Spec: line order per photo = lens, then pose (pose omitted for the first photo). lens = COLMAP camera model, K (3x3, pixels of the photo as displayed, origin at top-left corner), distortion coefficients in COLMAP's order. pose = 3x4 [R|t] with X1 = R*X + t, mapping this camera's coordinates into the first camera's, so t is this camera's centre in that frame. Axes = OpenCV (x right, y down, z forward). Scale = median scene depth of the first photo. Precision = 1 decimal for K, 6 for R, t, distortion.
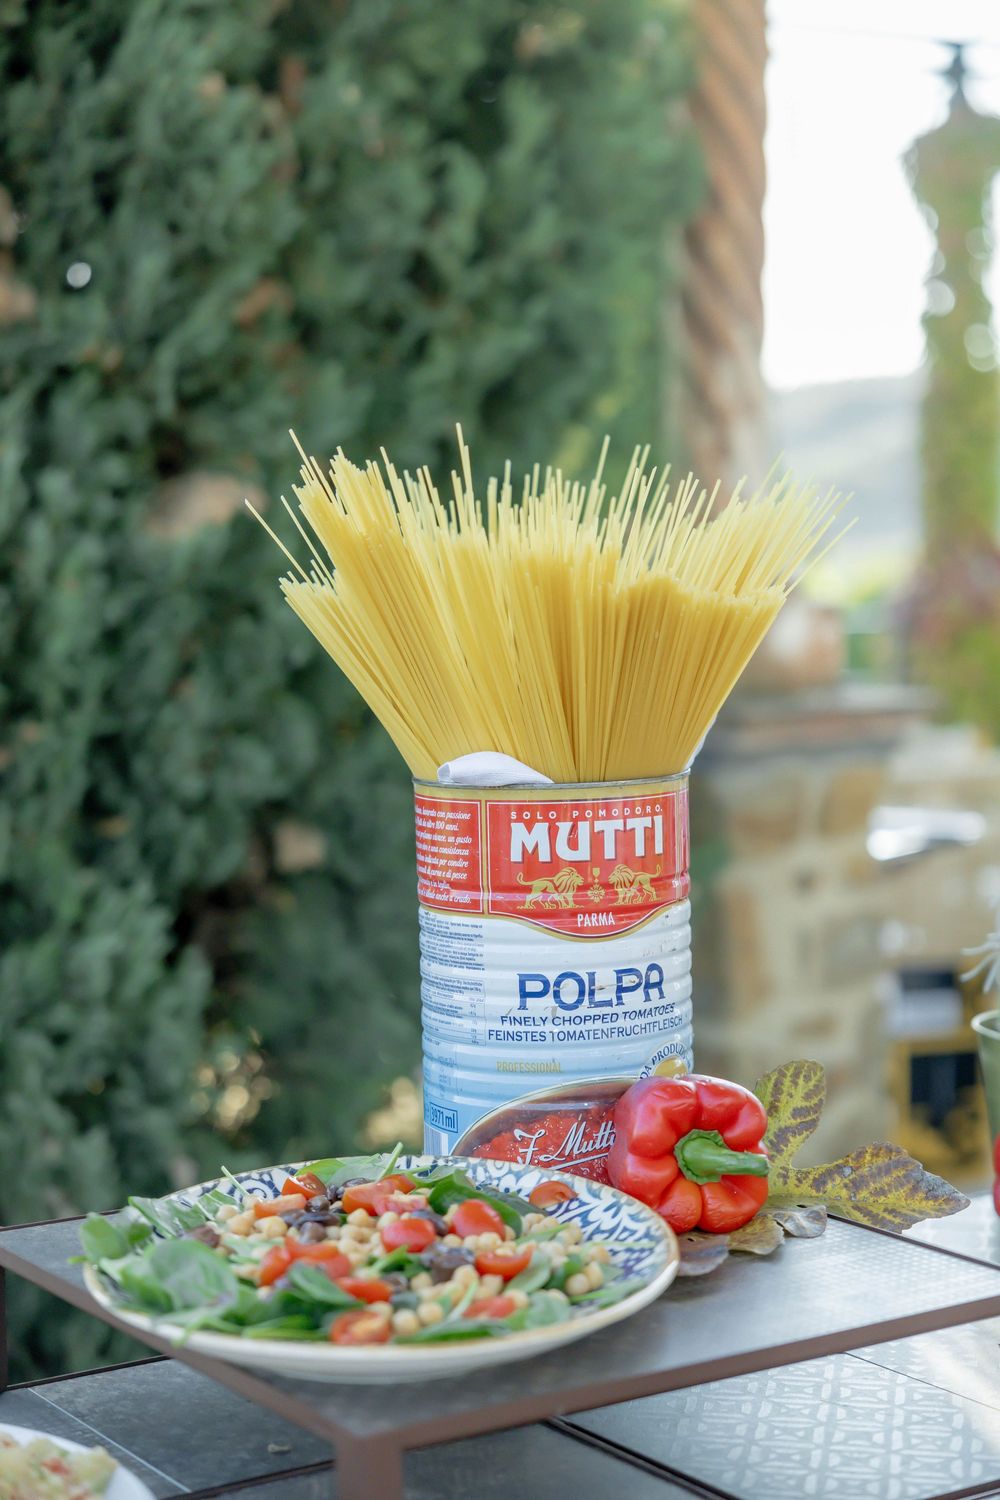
lens RADIAL K [[2673.3, 0, 500.3], [0, 2673.3, 752.5], [0, 0, 1]] dist [0.017405, 0.000000]
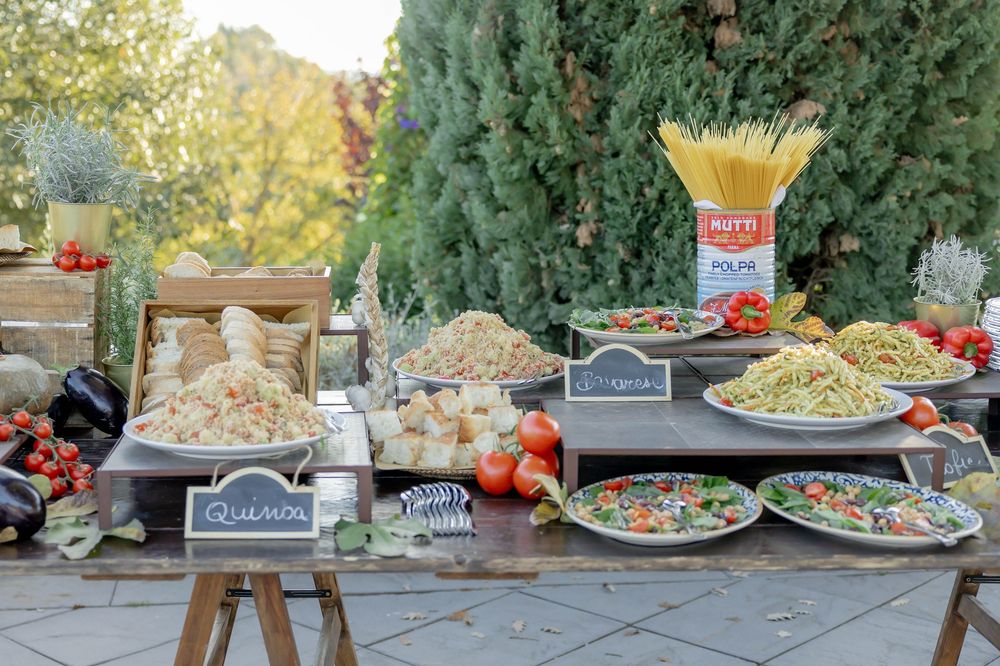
lens RADIAL K [[2080.9, 0, 499.8], [0, 2080.9, 332.6], [0, 0, 1]] dist [0.015016, 0.000000]
pose [[0.844718, 0.071648, -0.530395, 1.260403], [-0.042855, 0.996872, 0.066411, 0.003600], [0.533494, -0.033368, 0.845146, -1.546680]]
